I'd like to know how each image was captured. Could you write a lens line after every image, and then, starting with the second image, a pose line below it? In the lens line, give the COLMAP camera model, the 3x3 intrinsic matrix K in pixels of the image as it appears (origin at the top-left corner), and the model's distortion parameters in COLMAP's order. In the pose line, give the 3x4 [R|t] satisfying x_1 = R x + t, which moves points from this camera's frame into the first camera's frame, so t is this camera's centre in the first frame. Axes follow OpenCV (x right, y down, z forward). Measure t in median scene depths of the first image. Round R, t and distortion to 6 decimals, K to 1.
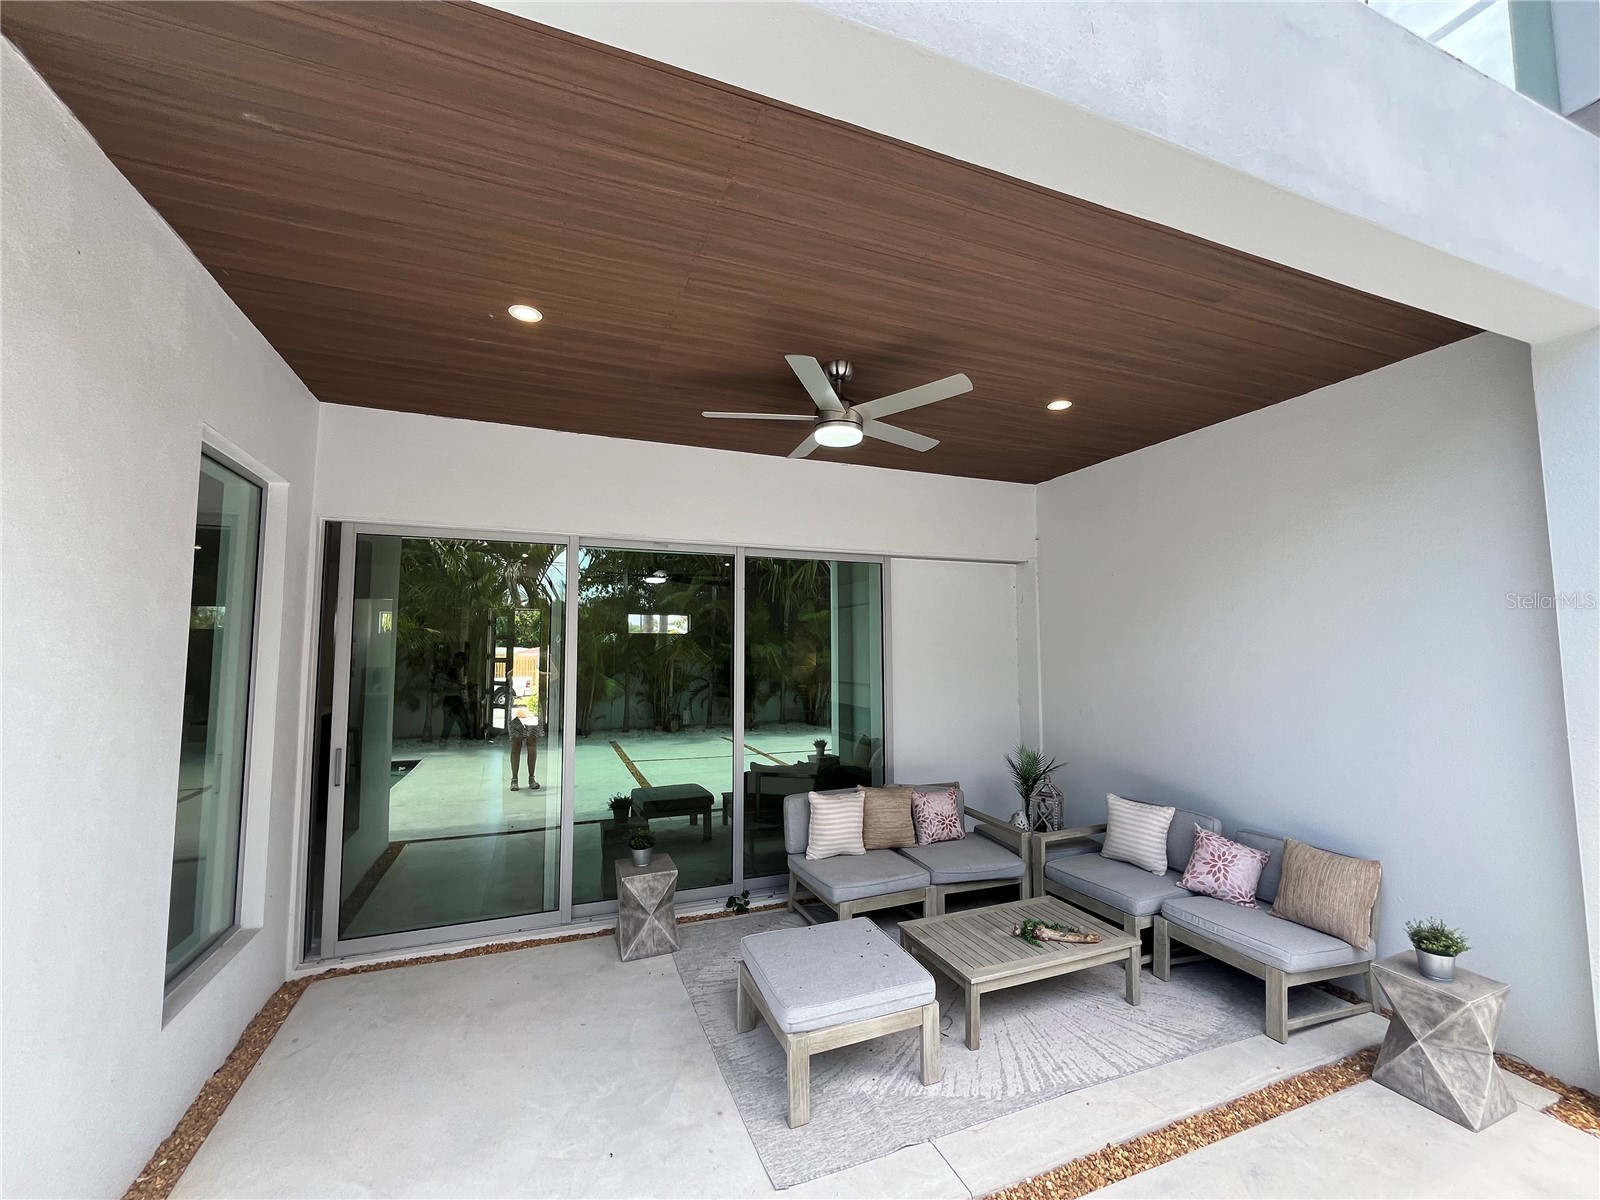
lens RADIAL K [[669.5, 0, 800.0], [0, 669.5, 600.0], [0, 0, 1]] dist [-0.000737, 0.000577]
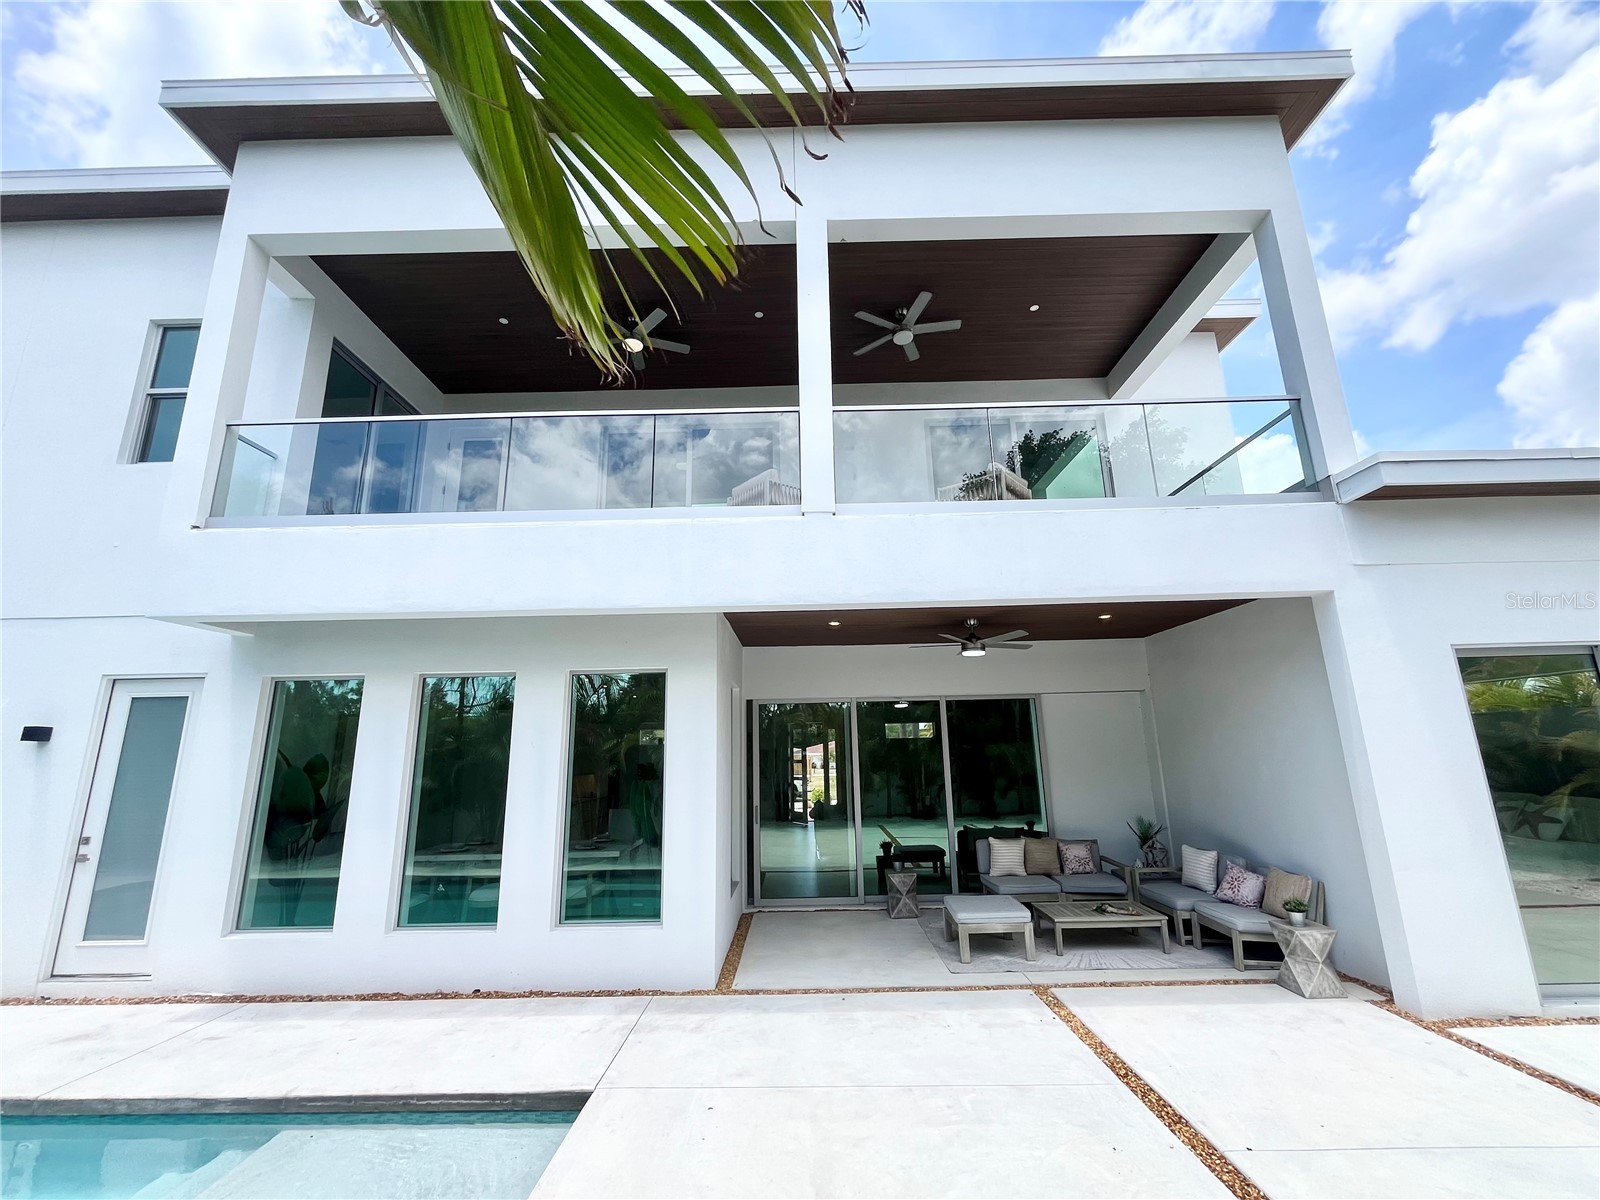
lens RADIAL K [[669.5, 0, 800.0], [0, 669.5, 600.0], [0, 0, 1]] dist [-0.000737, 0.000577]
pose [[0.927966, -0.097693, -0.359631, 0.272914], [0.045724, 0.987583, -0.150294, -0.098971], [0.369848, 0.123024, 0.920911, -0.984615]]
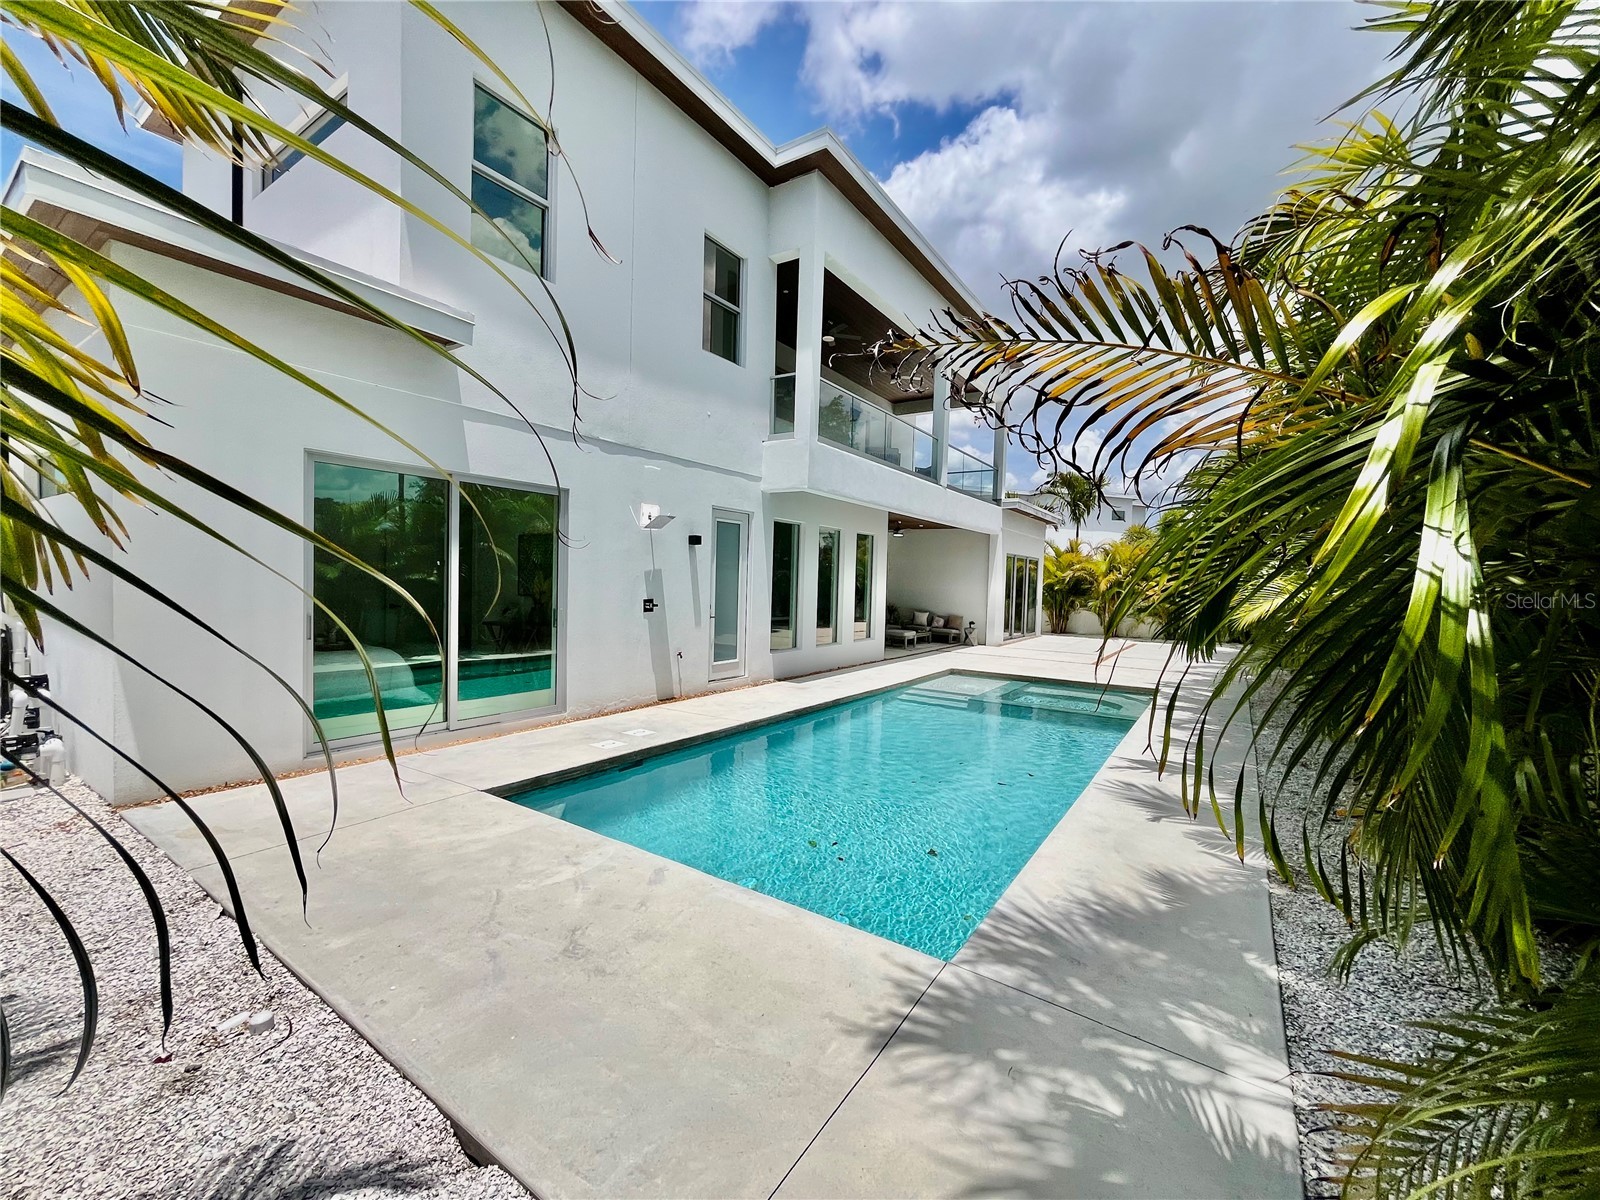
lens RADIAL K [[669.5, 0, 800.0], [0, 669.5, 600.0], [0, 0, 1]] dist [-0.000737, 0.000577]
pose [[0.810279, 0.016402, 0.585815, -3.139541], [-0.081497, 0.993049, 0.084919, -0.122382], [-0.580350, -0.116550, 0.805984, -2.434829]]
